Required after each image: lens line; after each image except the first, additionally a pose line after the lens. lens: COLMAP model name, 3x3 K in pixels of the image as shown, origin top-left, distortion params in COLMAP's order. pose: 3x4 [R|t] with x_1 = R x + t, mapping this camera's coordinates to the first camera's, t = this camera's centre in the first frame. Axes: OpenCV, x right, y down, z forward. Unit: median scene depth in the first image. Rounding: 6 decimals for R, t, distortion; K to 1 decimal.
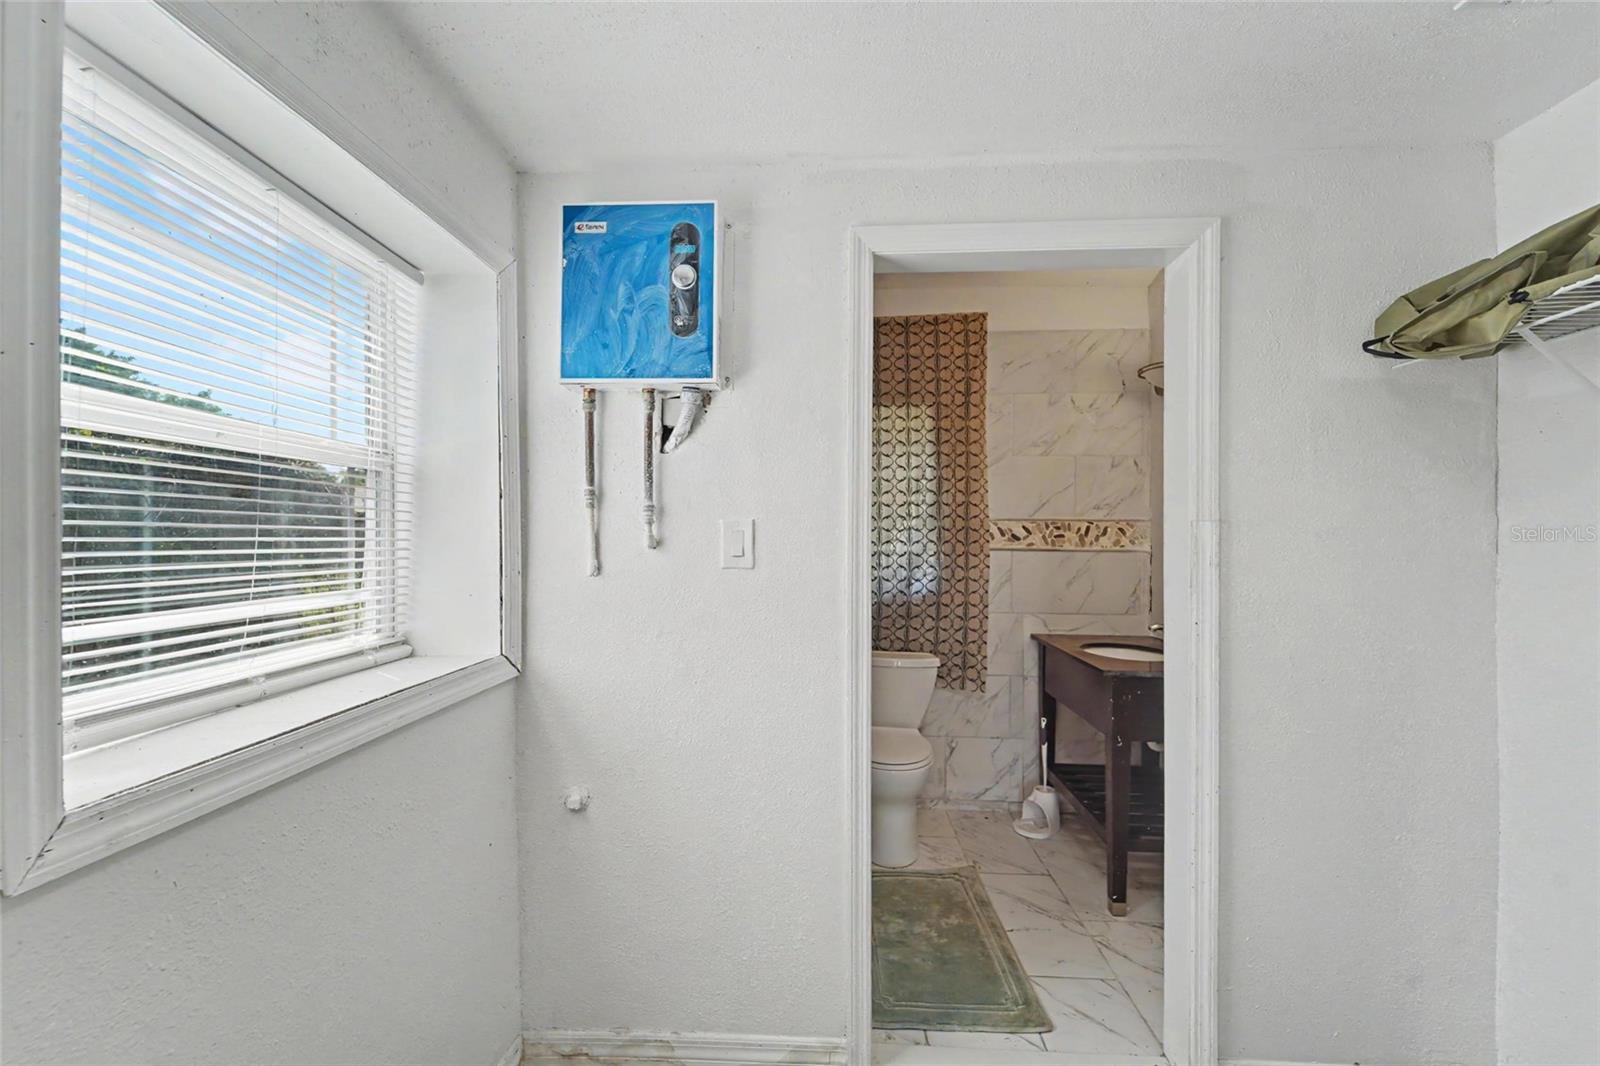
lens RADIAL K [[654.6, 0, 788.9], [0, 654.6, 537.9], [0, 0, 1]] dist [0.015598, 0.000330]
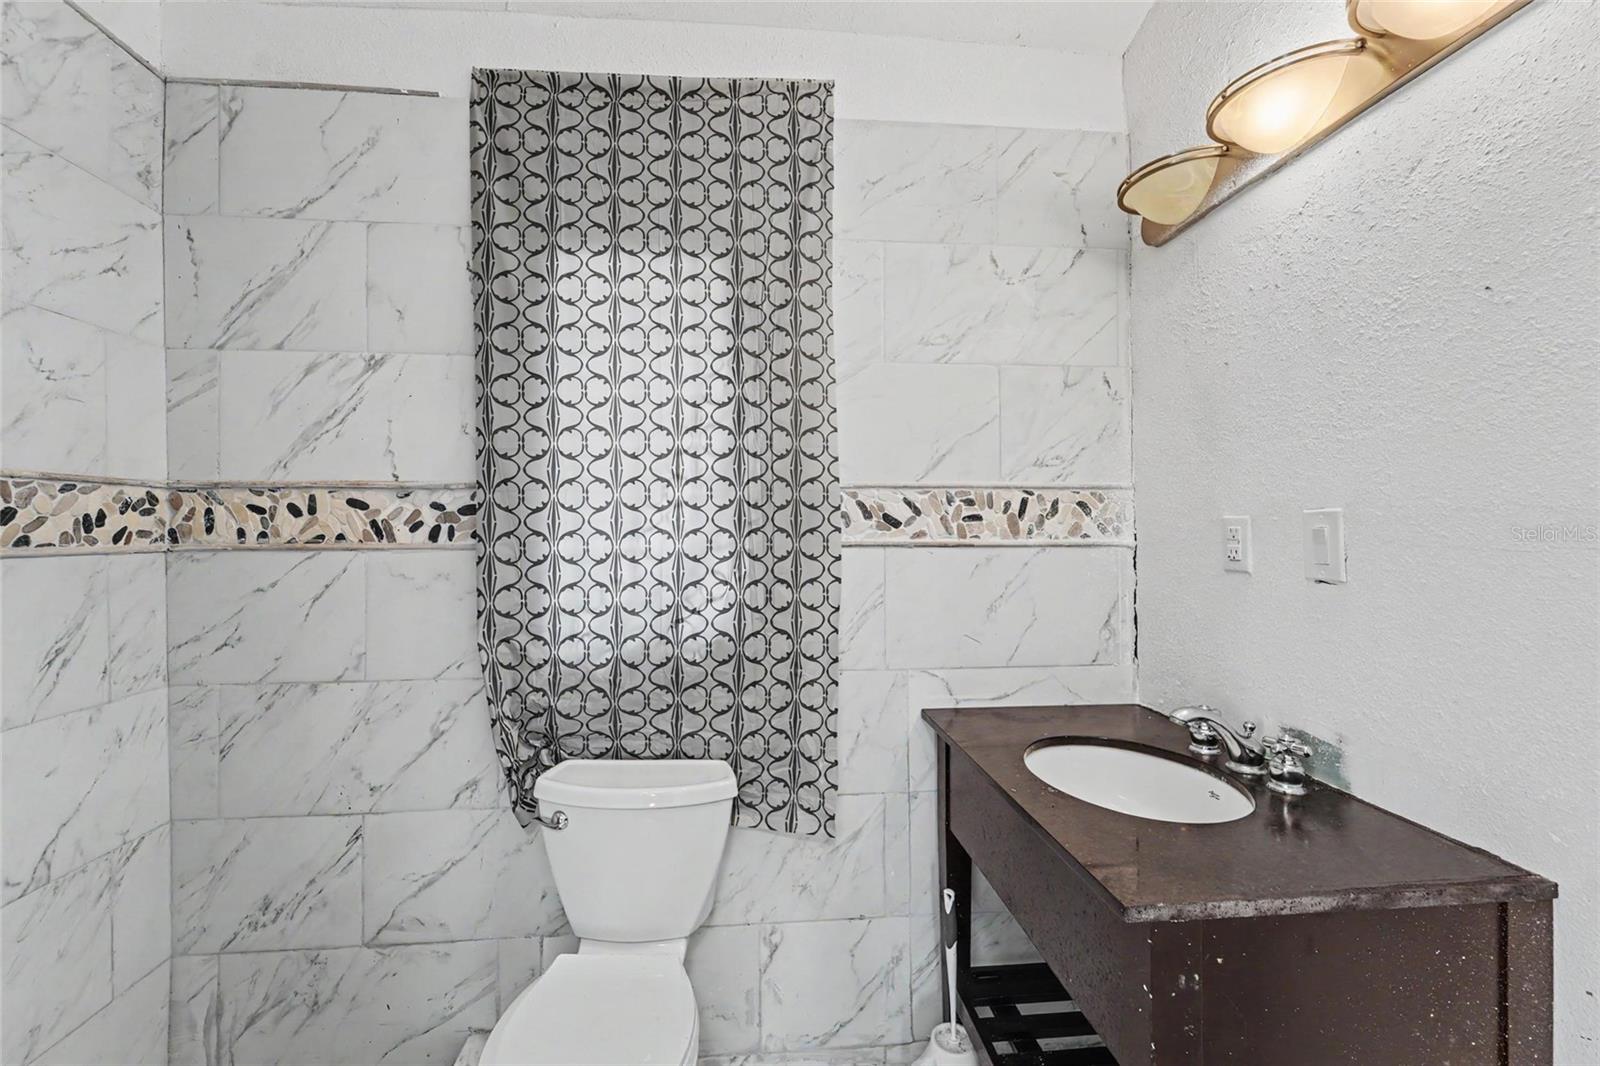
lens RADIAL K [[654.6, 0, 788.9], [0, 654.6, 537.9], [0, 0, 1]] dist [0.015598, 0.000330]
pose [[0.989880, -0.011804, 0.141415, 0.195267], [0.011762, 0.999930, 0.001128, 0.010913], [-0.141419, 0.000547, 0.989950, 0.508722]]
